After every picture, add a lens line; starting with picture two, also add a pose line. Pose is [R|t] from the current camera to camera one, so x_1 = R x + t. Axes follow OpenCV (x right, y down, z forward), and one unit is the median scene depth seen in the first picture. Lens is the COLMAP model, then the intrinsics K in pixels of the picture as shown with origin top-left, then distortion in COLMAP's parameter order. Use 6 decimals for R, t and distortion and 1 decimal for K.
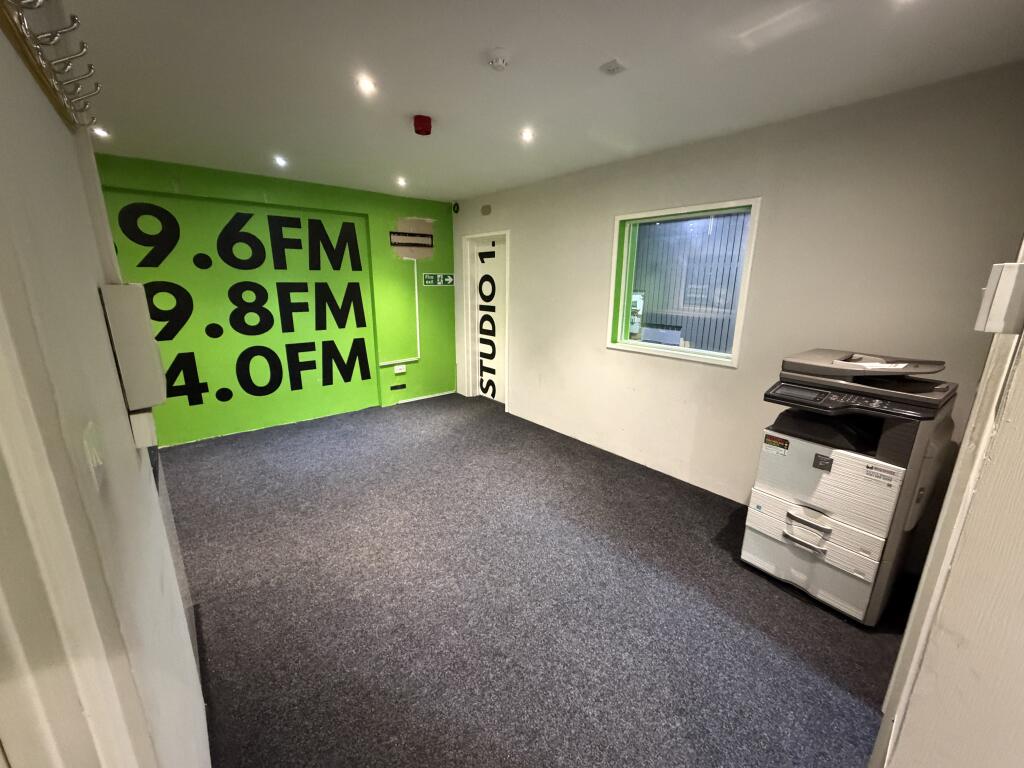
lens RADIAL K [[407.7, 0, 508.5], [0, 407.7, 382.8], [0, 0, 1]] dist [-0.000950, -0.000237]
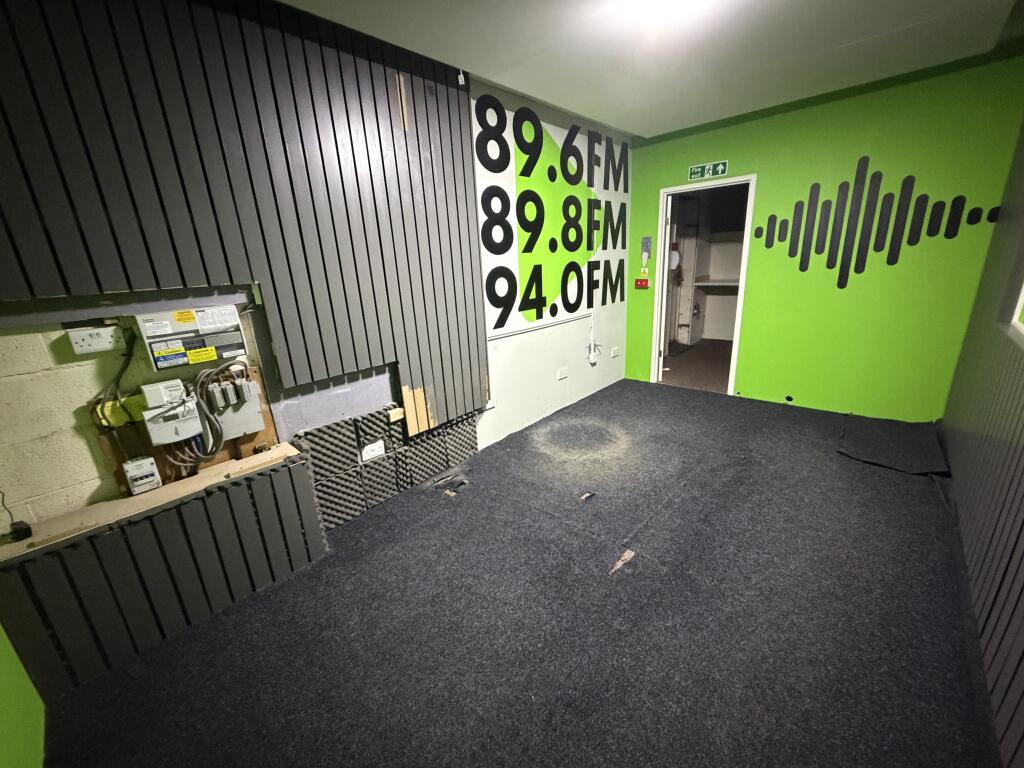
lens RADIAL K [[407.7, 0, 520.2], [0, 407.7, 377.5], [0, 0, 1]] dist [-0.000950, -0.000237]
pose [[0.987833, -0.091537, 0.125729, -0.889807], [0.087220, 0.995408, 0.039431, 0.145213], [-0.128761, -0.027985, 0.991281, -0.013397]]
